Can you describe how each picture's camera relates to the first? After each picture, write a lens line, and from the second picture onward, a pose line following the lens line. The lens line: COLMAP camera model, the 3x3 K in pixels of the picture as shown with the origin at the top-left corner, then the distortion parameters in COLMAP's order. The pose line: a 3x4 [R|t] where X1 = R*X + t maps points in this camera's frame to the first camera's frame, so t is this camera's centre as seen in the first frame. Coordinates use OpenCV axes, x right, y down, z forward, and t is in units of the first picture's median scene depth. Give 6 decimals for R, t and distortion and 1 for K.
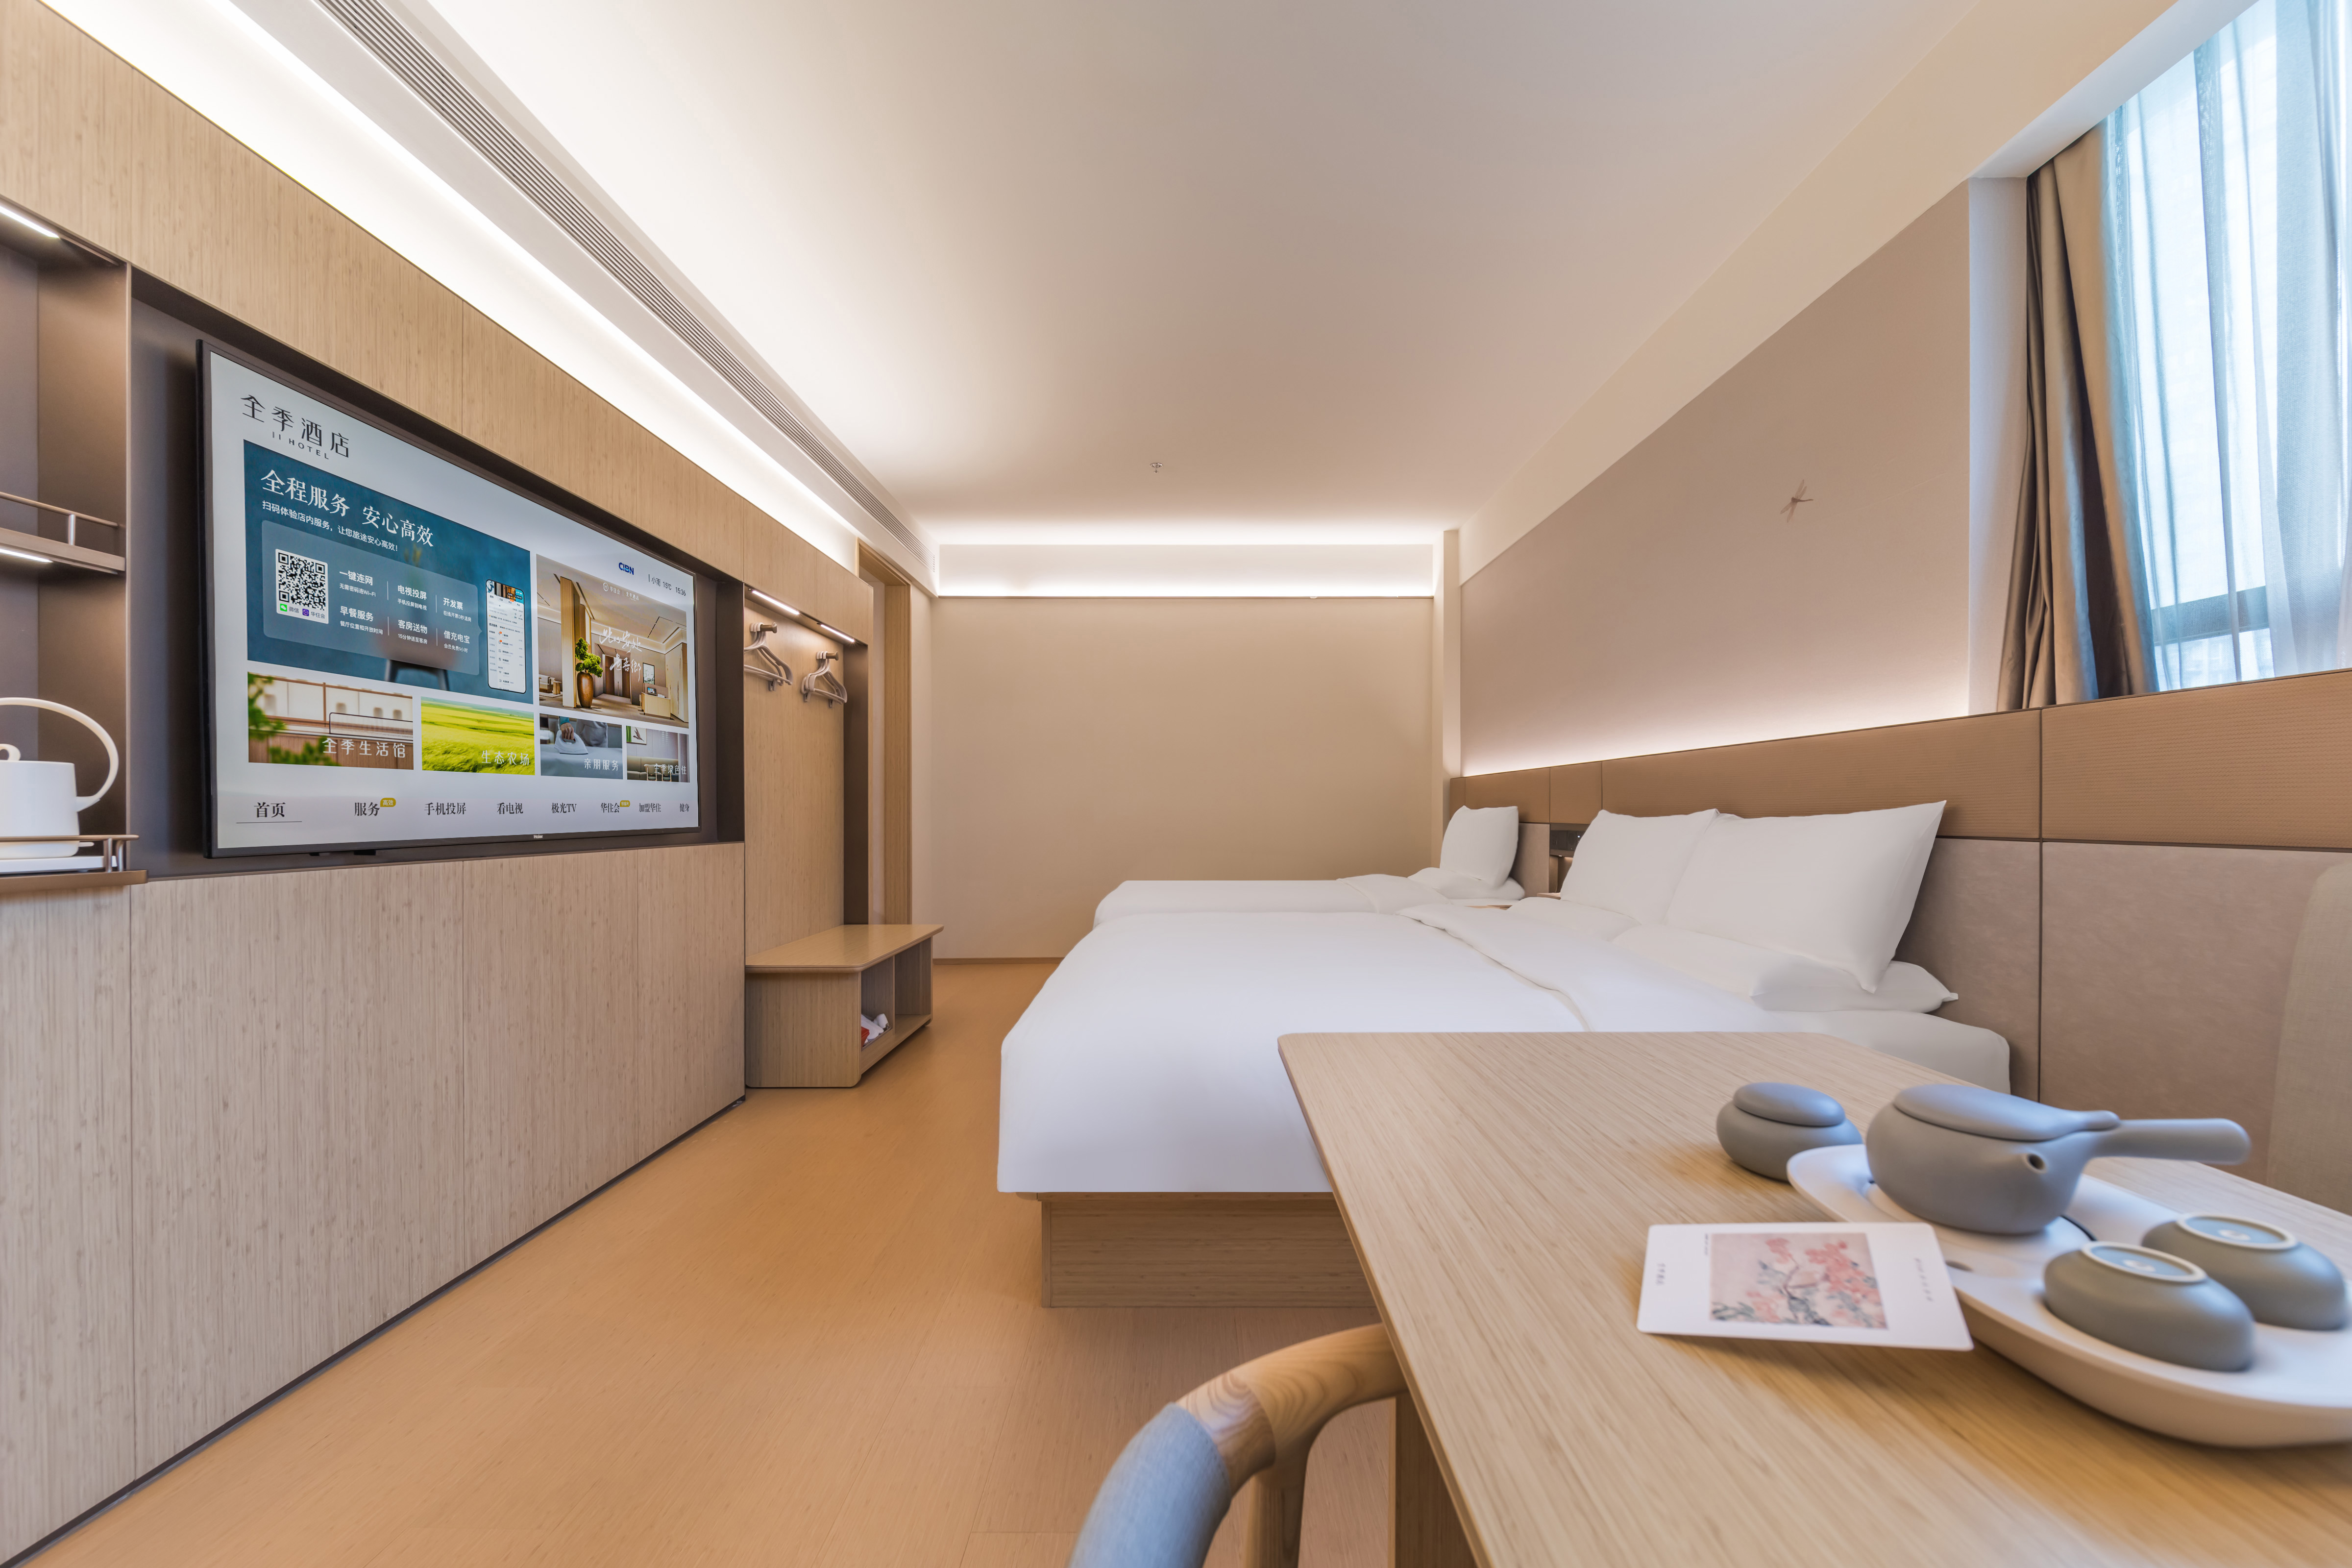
lens RADIAL K [[836.7, 0, 1176.0], [0, 836.7, 784.0], [0, 0, 1]] dist [-0.000204, -0.000054]
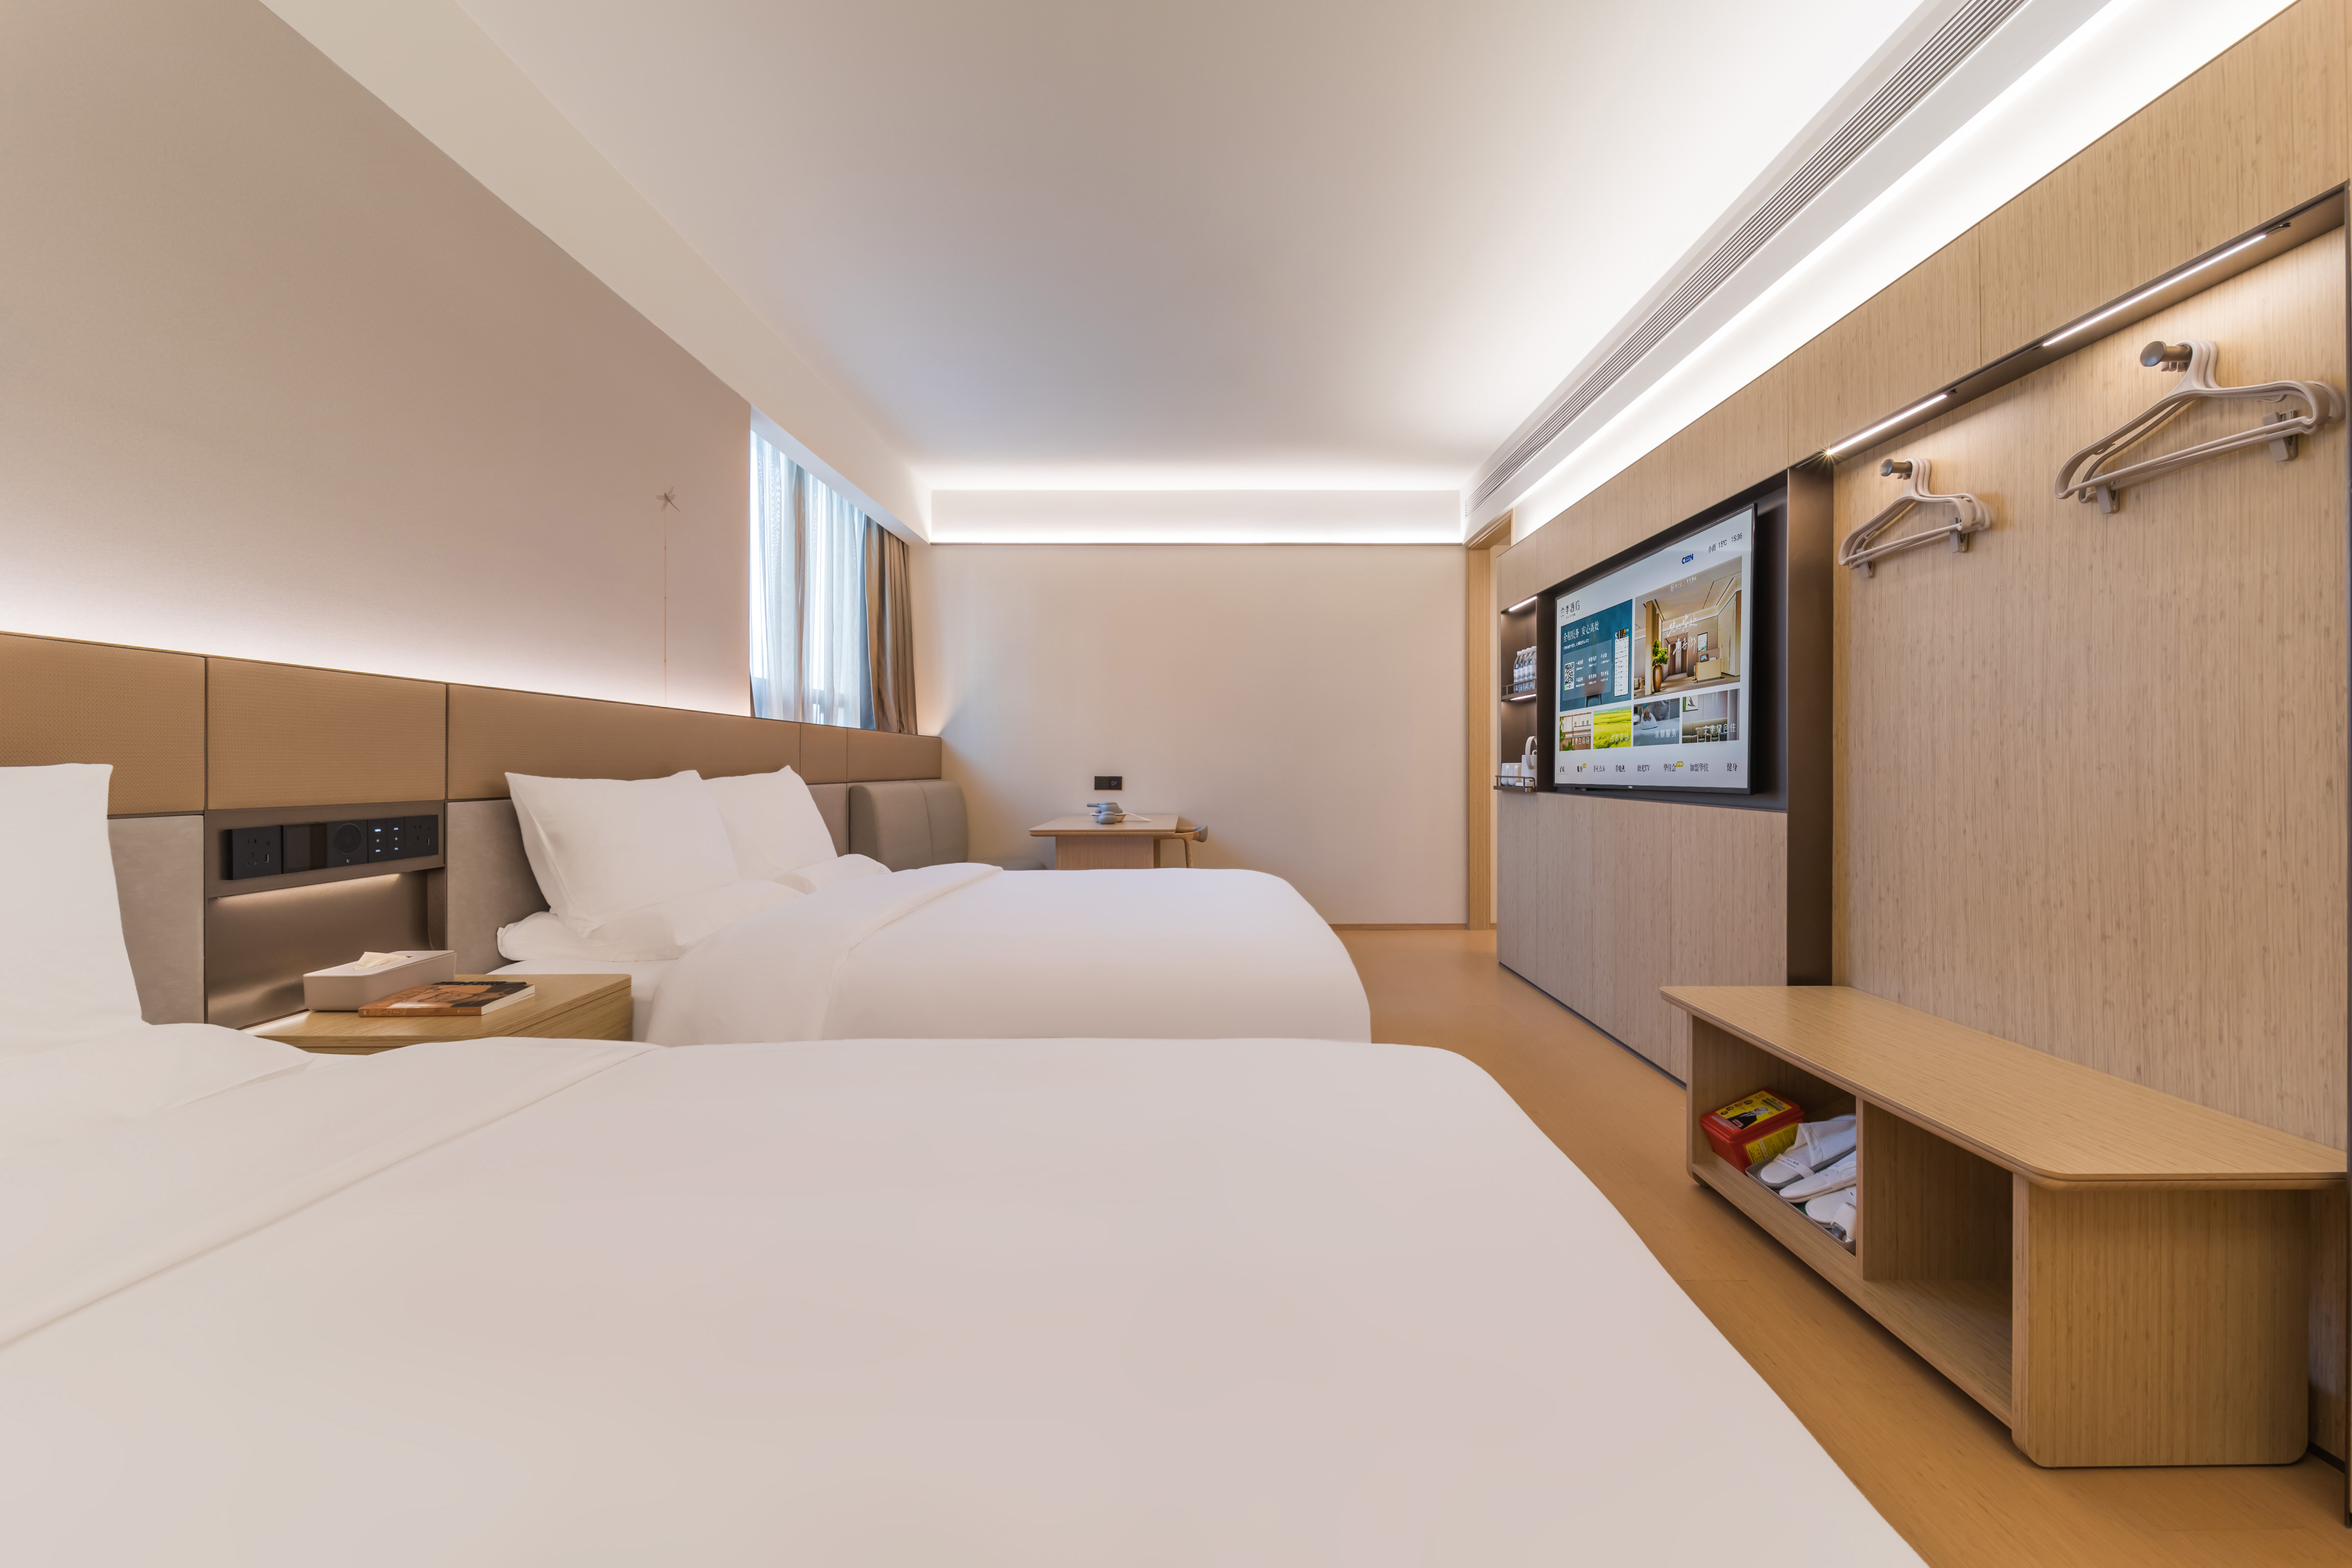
lens RADIAL K [[836.7, 0, 1176.0], [0, 836.7, 784.0], [0, 0, 1]] dist [-0.000204, -0.000054]
pose [[-0.999830, 0.001357, 0.018407, 0.026197], [0.001150, 0.999936, -0.011262, 0.063688], [-0.018421, -0.011239, -0.999767, 2.188832]]
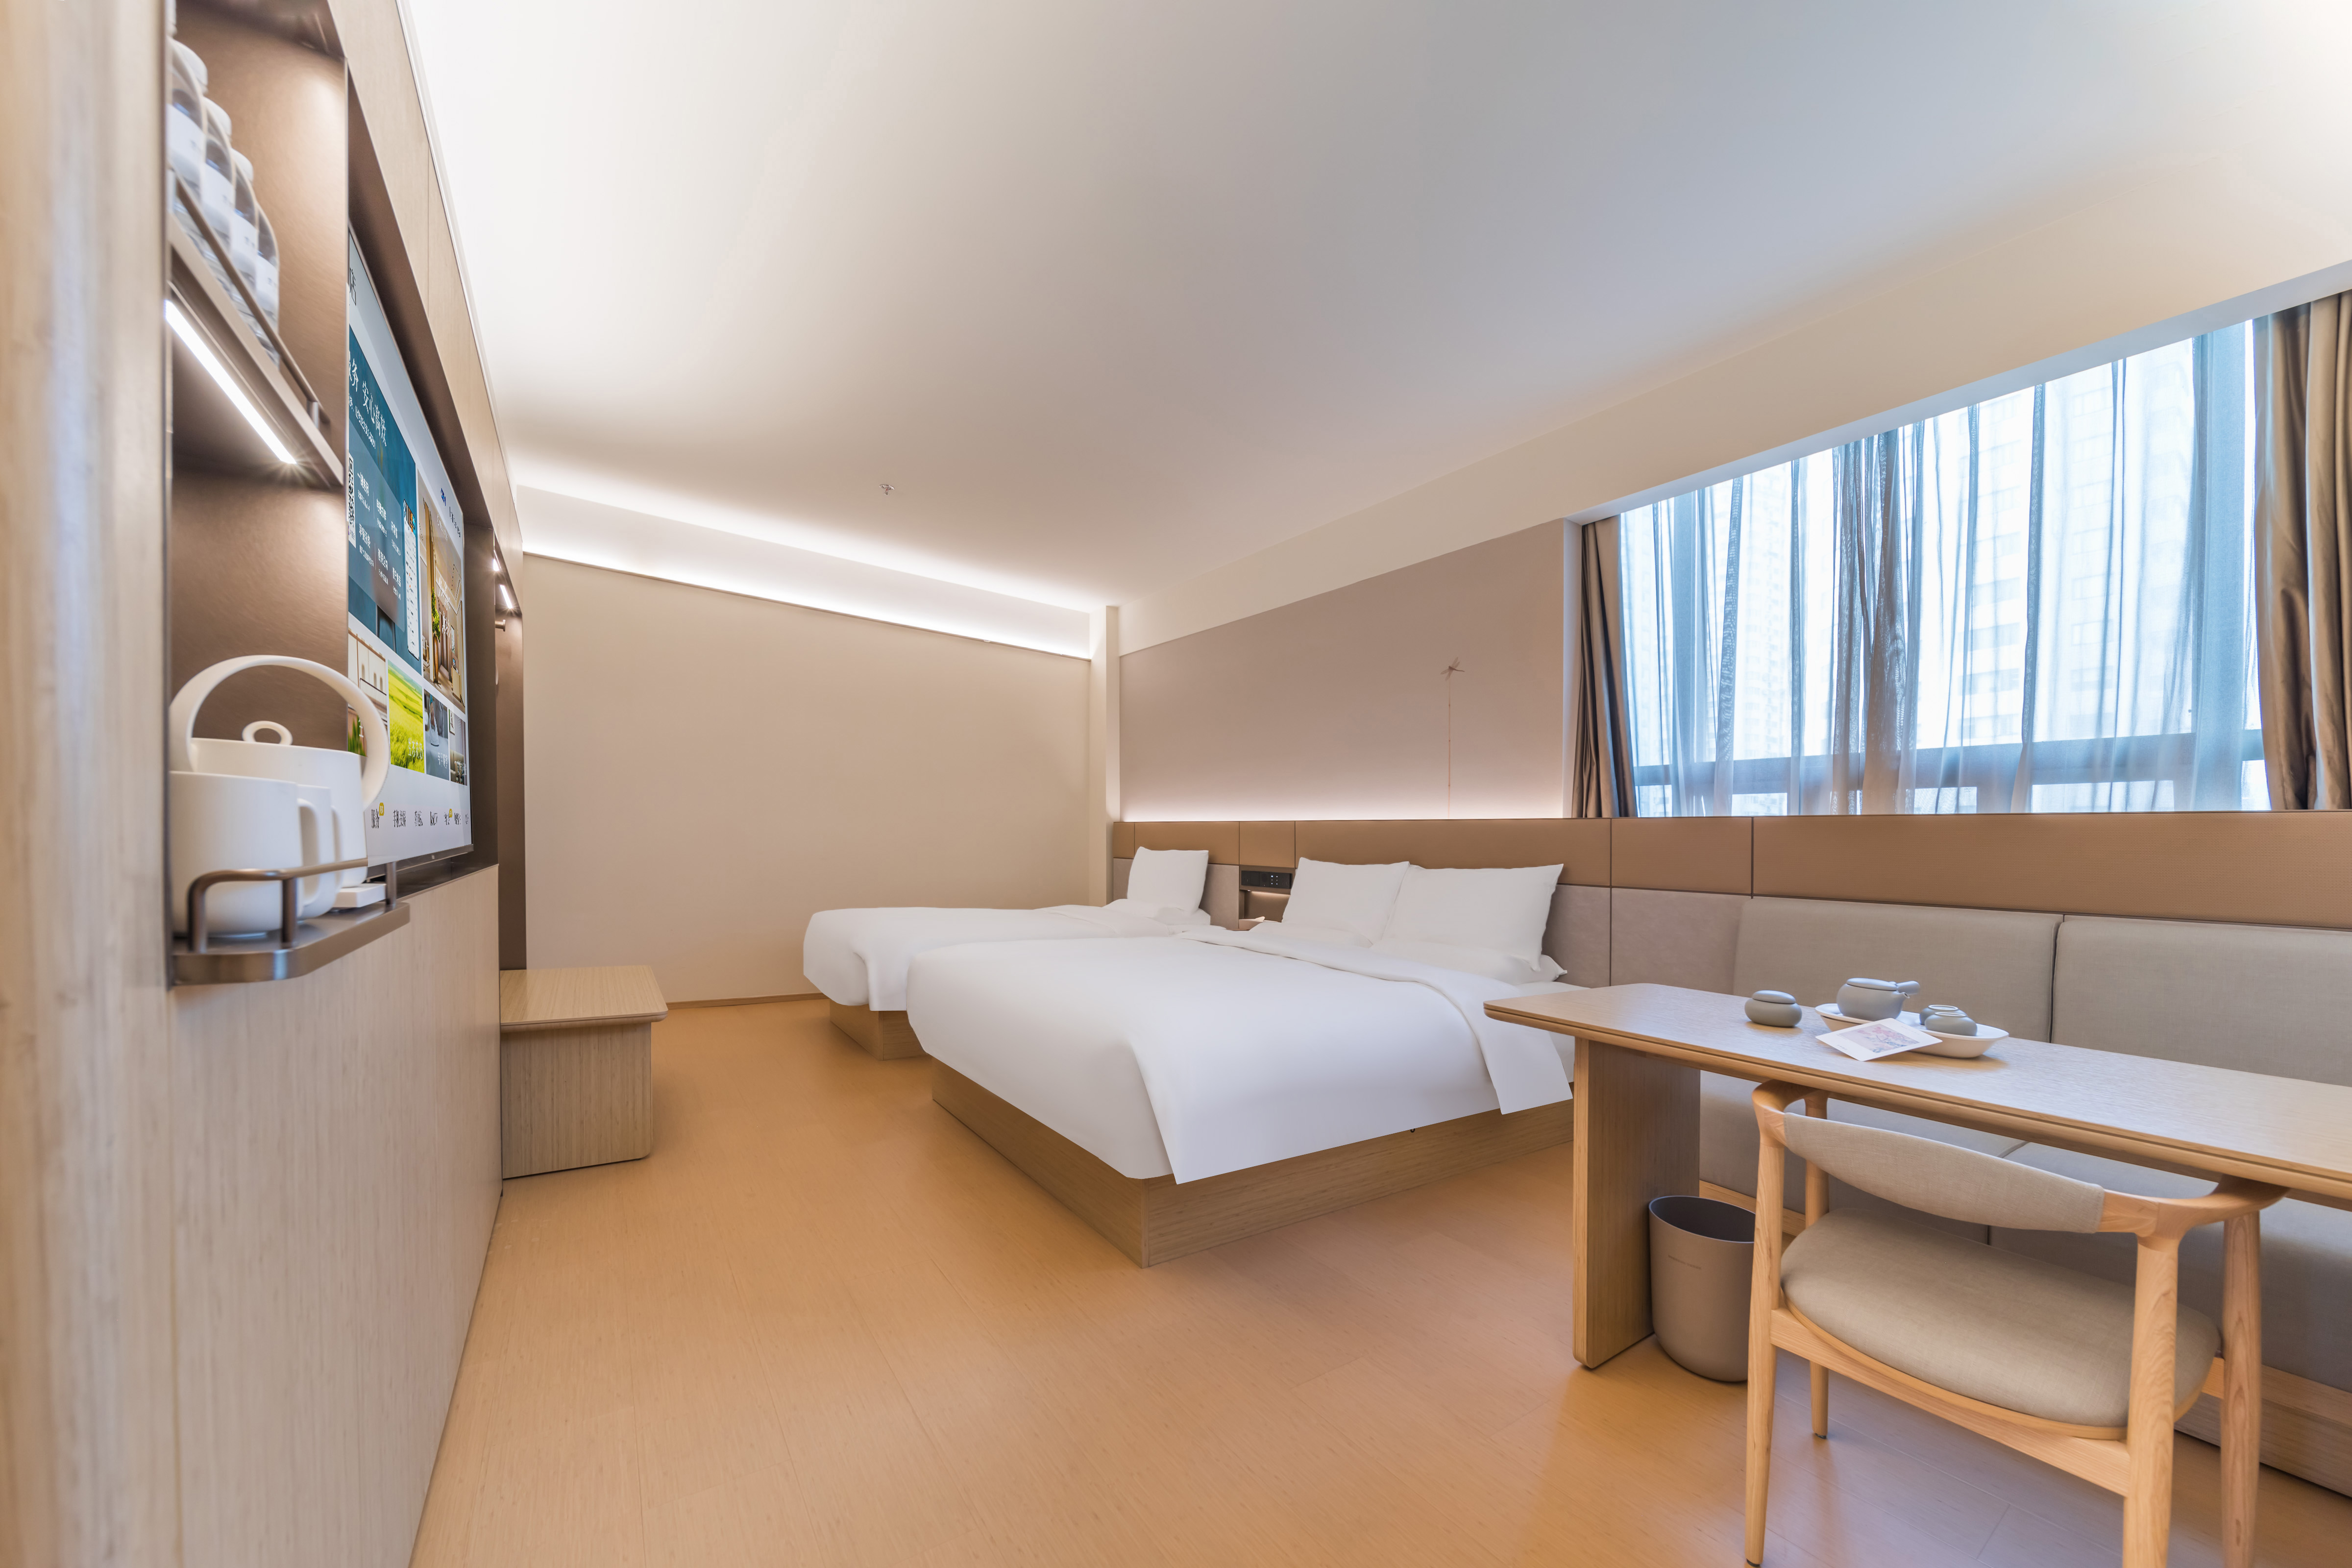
lens RADIAL K [[835.6, 0, 1179.5], [0, 835.6, 807.7], [0, 0, 1]] dist [-0.000232, -0.000023]
pose [[0.815708, 0.065929, 0.574695, -0.571476], [-0.061310, 0.997742, -0.027439, -0.001210], [-0.575206, -0.012852, 0.817907, -0.000367]]
